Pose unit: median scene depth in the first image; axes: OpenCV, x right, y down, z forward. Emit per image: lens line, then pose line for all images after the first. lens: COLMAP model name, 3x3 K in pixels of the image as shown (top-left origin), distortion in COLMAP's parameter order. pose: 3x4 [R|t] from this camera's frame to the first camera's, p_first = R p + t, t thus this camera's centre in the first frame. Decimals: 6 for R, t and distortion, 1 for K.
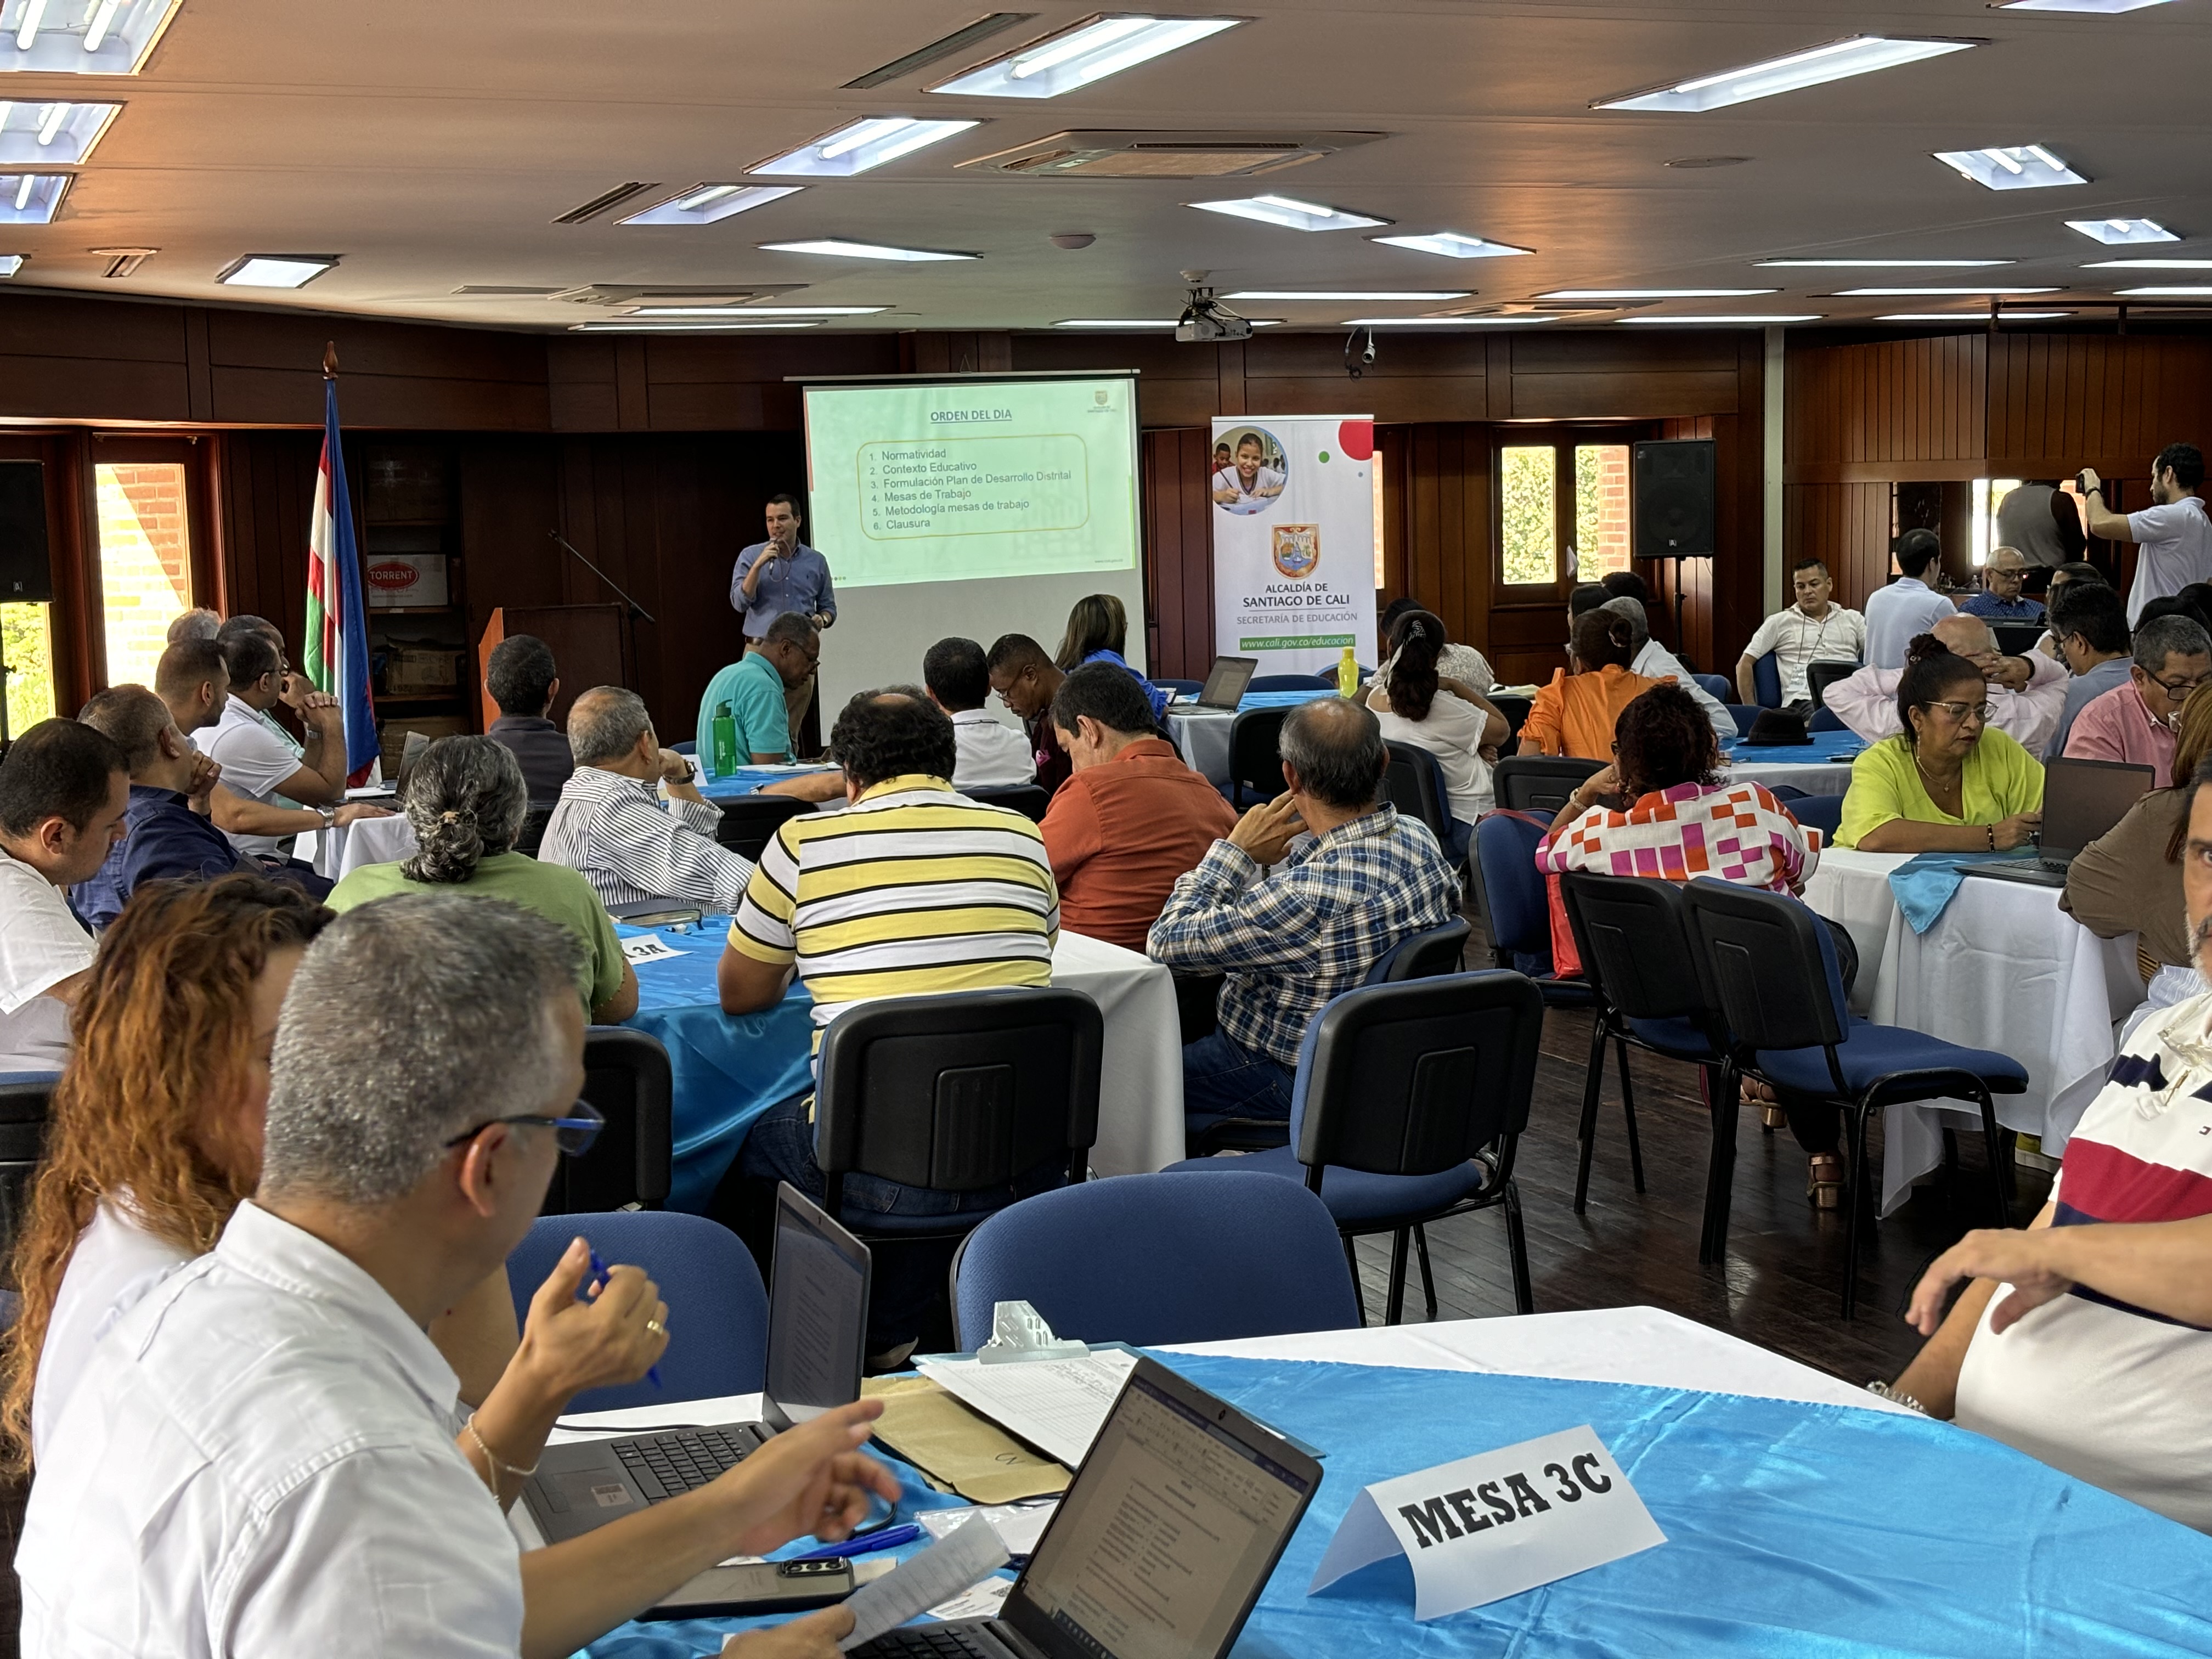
lens RADIAL K [[3379.7, 0, 1117.2], [0, 3379.7, 828.0], [0, 0, 1]] dist [0.252118, 0.000000]
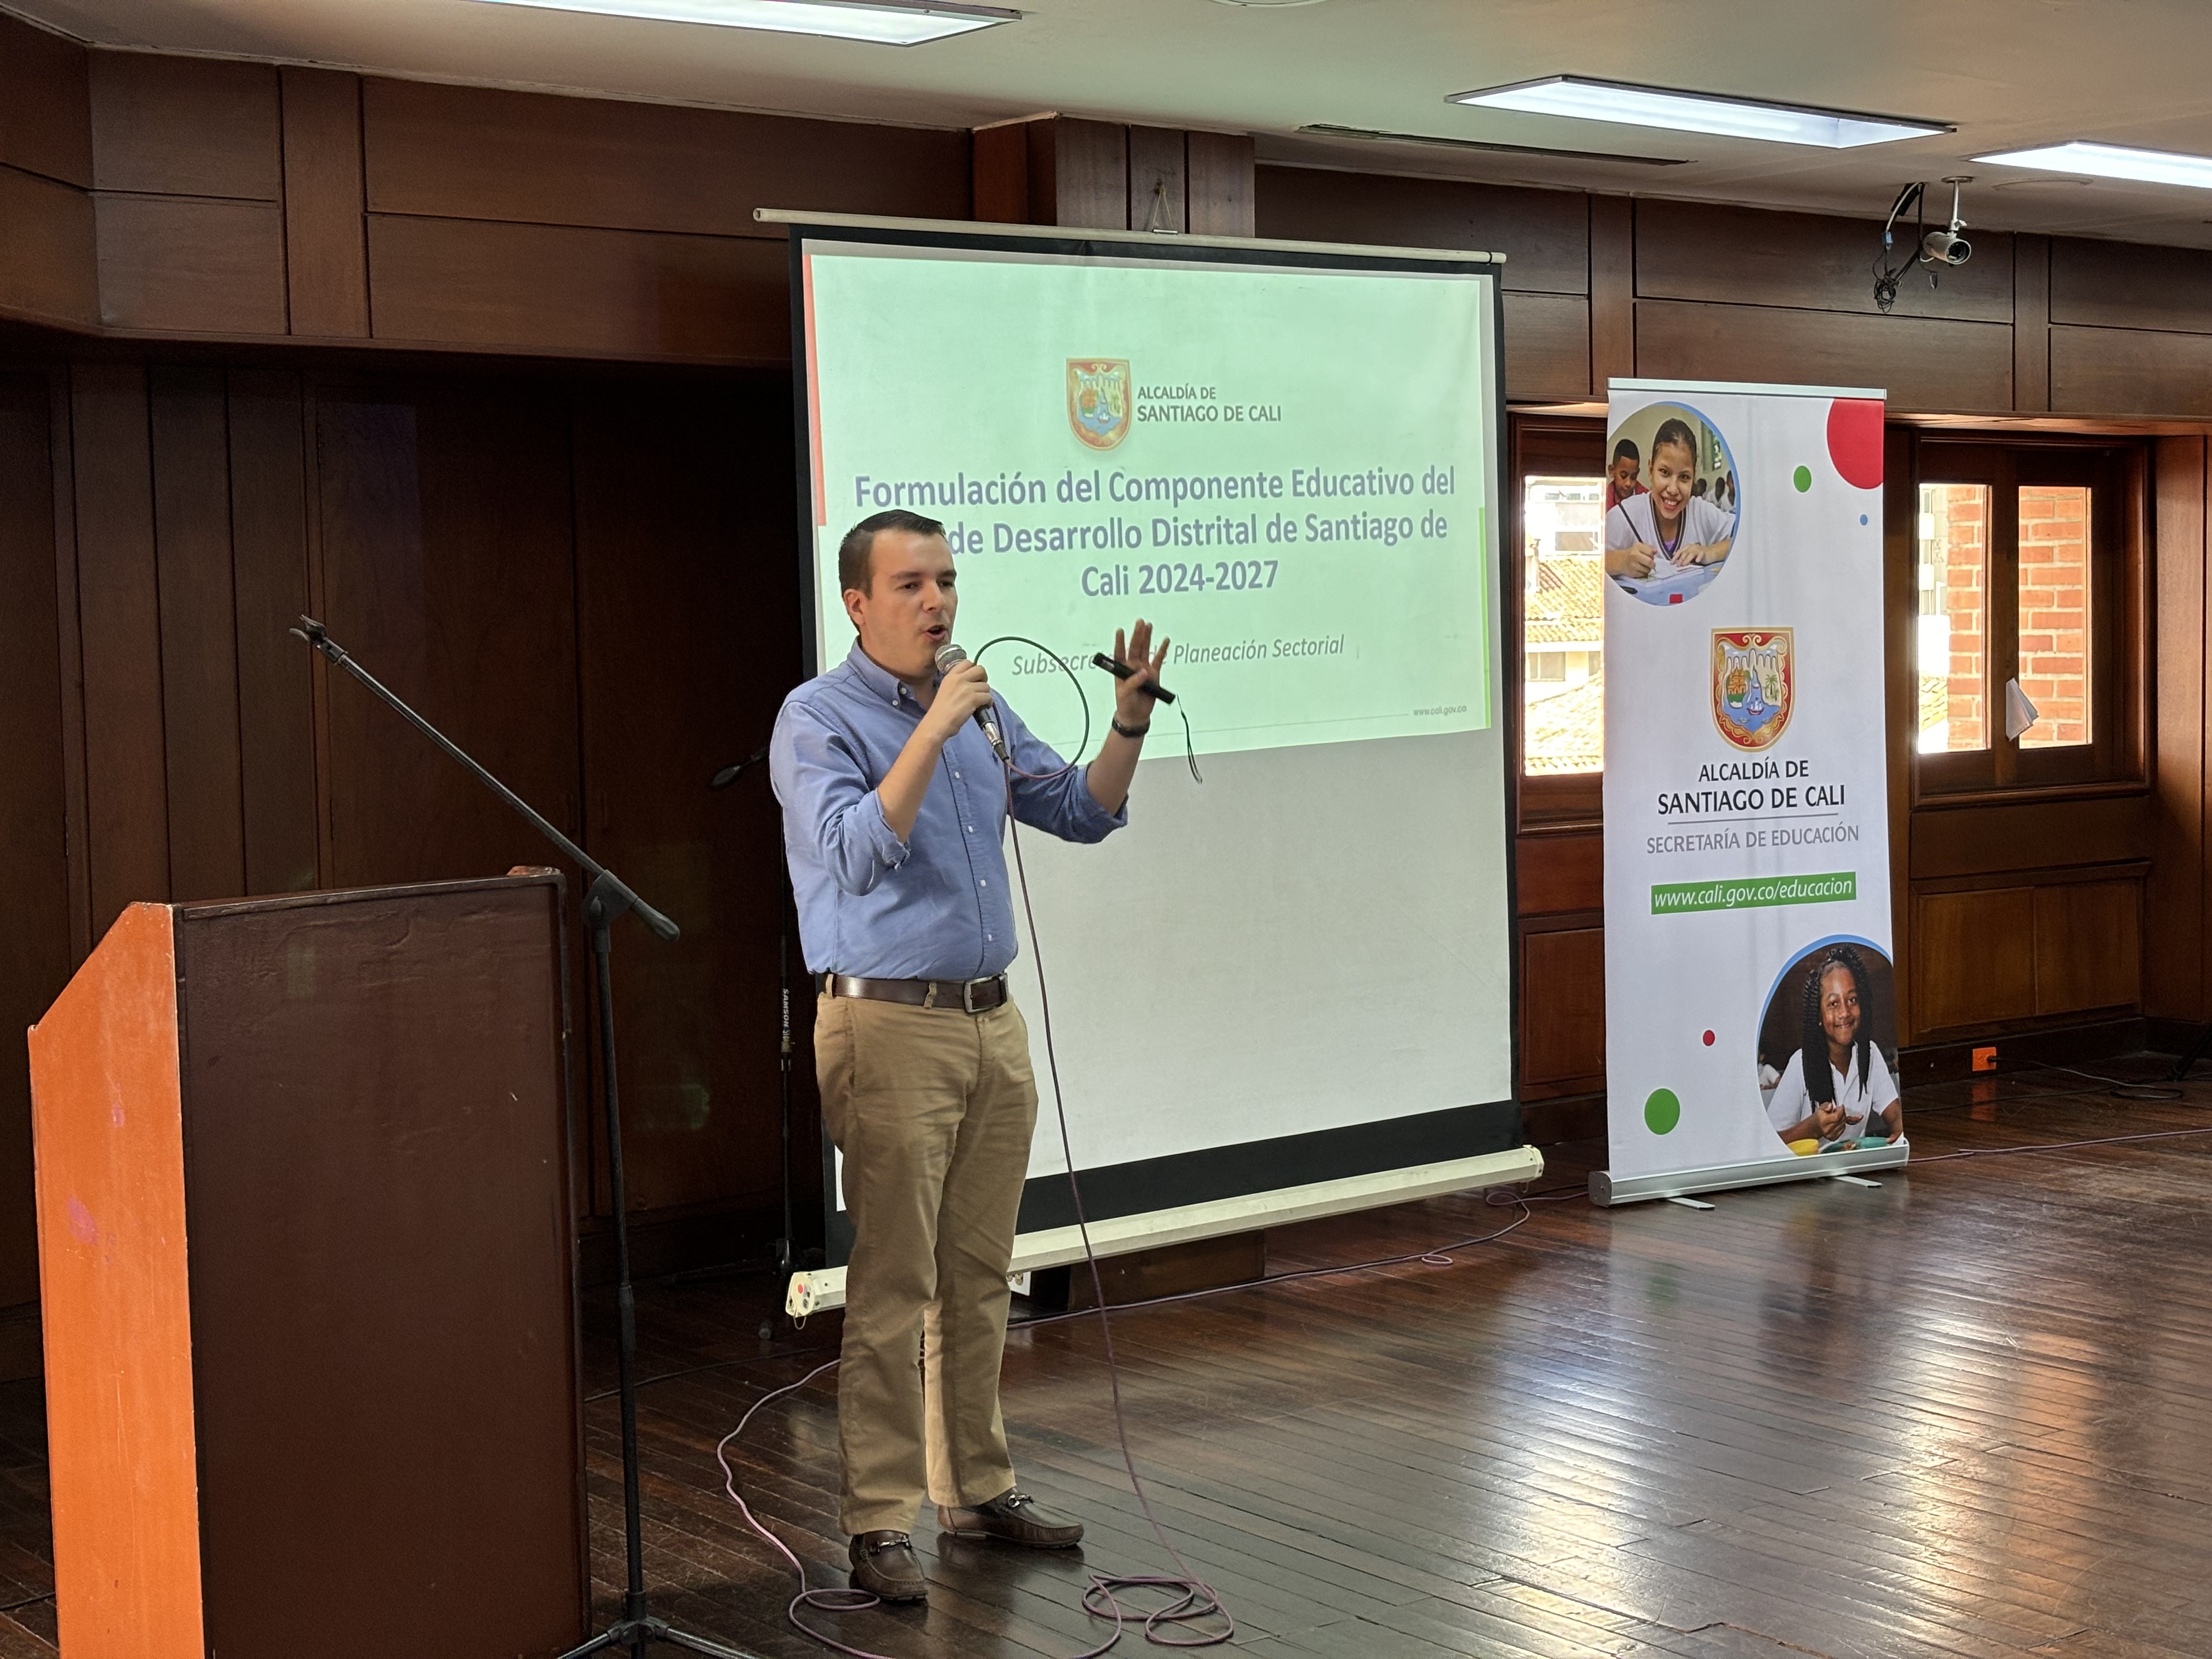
lens RADIAL K [[3379.7, 0, 1099.5], [0, 3379.7, 824.6], [0, 0, 1]] dist [0.252118, 0.000000]
pose [[0.952789, -0.005606, 0.303583, -0.168996], [0.018118, 0.999098, -0.038414, -0.049517], [-0.303093, 0.042101, 0.952030, 0.617245]]
